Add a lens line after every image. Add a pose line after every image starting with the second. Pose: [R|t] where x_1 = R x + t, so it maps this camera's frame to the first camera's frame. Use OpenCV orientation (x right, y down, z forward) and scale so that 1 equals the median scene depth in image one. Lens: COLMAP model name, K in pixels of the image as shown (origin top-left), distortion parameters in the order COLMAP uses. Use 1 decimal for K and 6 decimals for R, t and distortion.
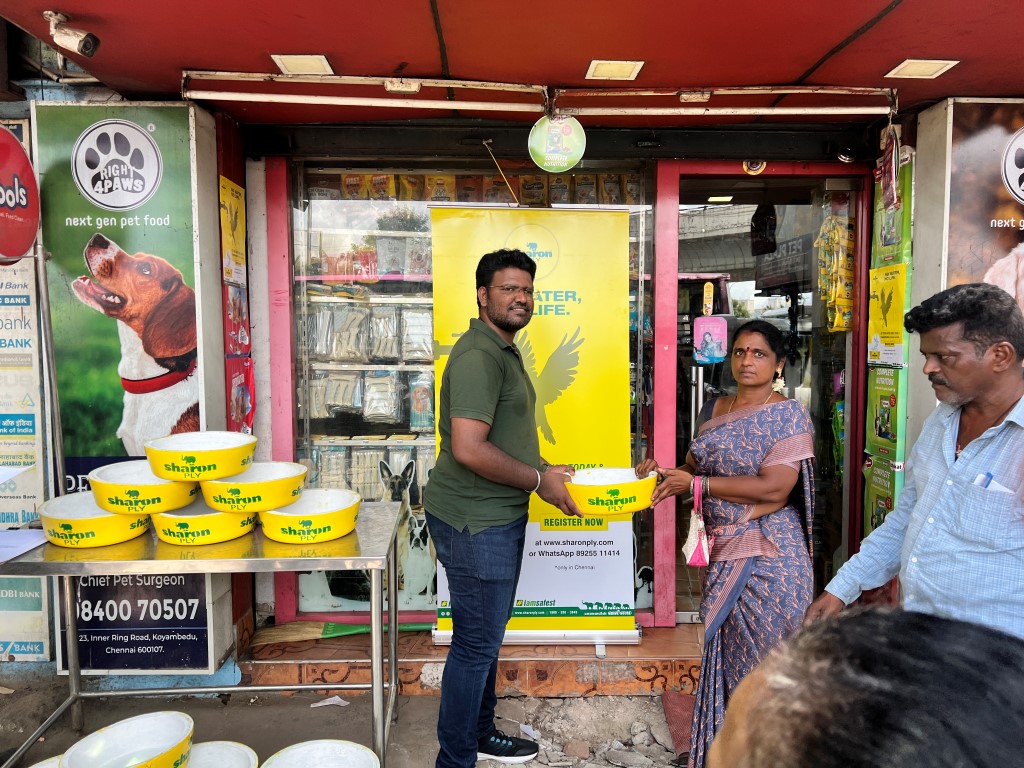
lens RADIAL K [[760.5, 0, 507.7], [0, 760.5, 394.1], [0, 0, 1]] dist [0.043505, -0.049332]
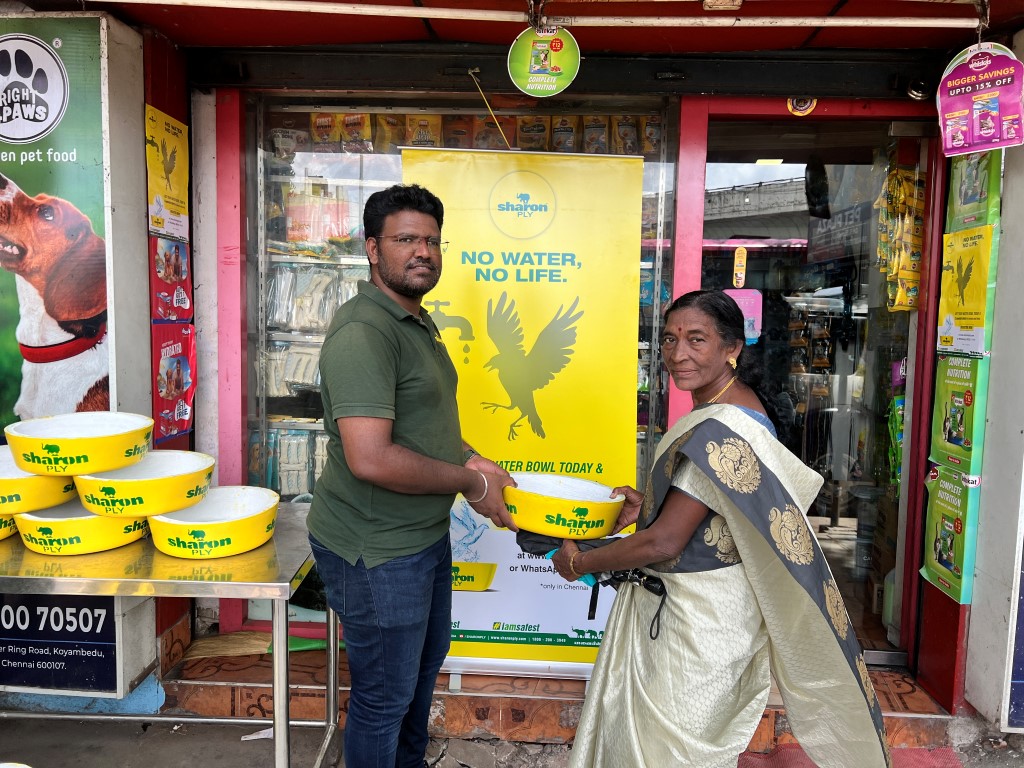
lens RADIAL K [[760.5, 0, 505.7], [0, 760.5, 380.5], [0, 0, 1]] dist [0.043505, -0.049332]
pose [[0.997582, 0.029667, -0.062846, 0.071572], [-0.028855, 0.999489, 0.013788, -0.006987], [0.063223, -0.011941, 0.997928, 0.171764]]
